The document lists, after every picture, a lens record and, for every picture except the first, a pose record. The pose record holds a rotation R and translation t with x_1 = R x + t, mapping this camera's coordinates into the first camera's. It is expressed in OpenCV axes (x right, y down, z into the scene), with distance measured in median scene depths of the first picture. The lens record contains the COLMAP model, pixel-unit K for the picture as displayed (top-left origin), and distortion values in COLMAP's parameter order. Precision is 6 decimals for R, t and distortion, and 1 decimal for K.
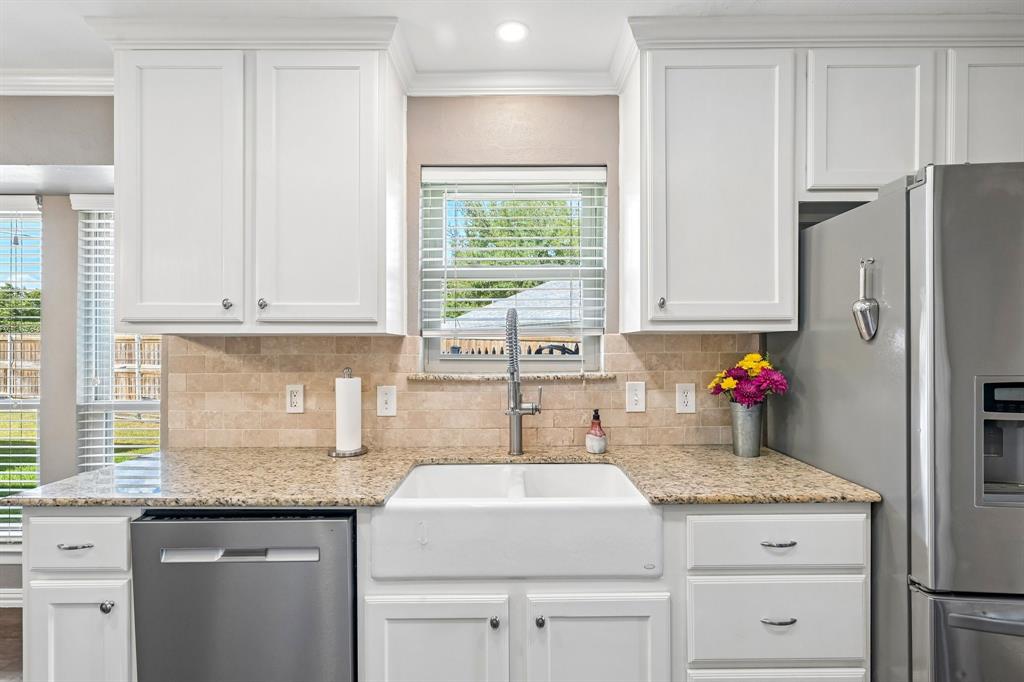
lens RADIAL K [[477.7, 0, 514.3], [0, 477.7, 347.8], [0, 0, 1]] dist [0.005001, 0.000485]
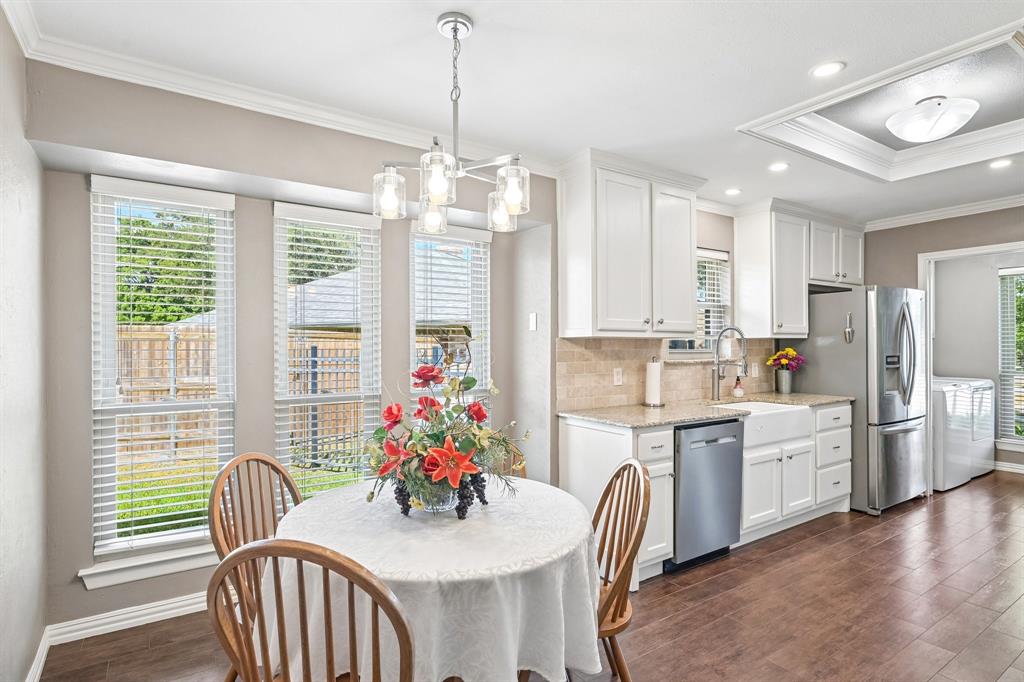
lens RADIAL K [[525.7, 0, 513.4], [0, 525.7, 352.0], [0, 0, 1]] dist [0.003195, -0.001346]
pose [[0.831508, -0.005775, 0.555482, -1.760786], [0.006239, 0.999980, 0.001056, 0.018268], [-0.555477, 0.002587, 0.831528, -0.302006]]
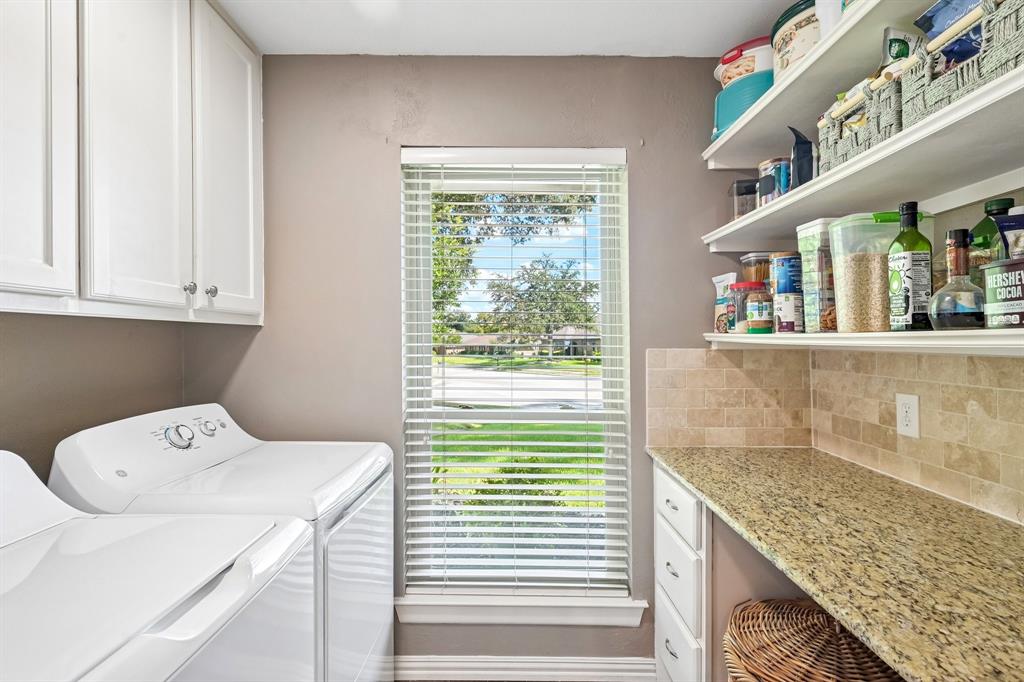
lens RADIAL K [[477.7, 0, 512.6], [0, 477.7, 345.3], [0, 0, 1]] dist [0.005001, 0.000485]
pose [[0.005233, -0.008476, 0.999950, 0.899981], [0.006398, 0.999944, 0.008443, -0.004761], [-0.999966, 0.006354, 0.005287, 0.345415]]
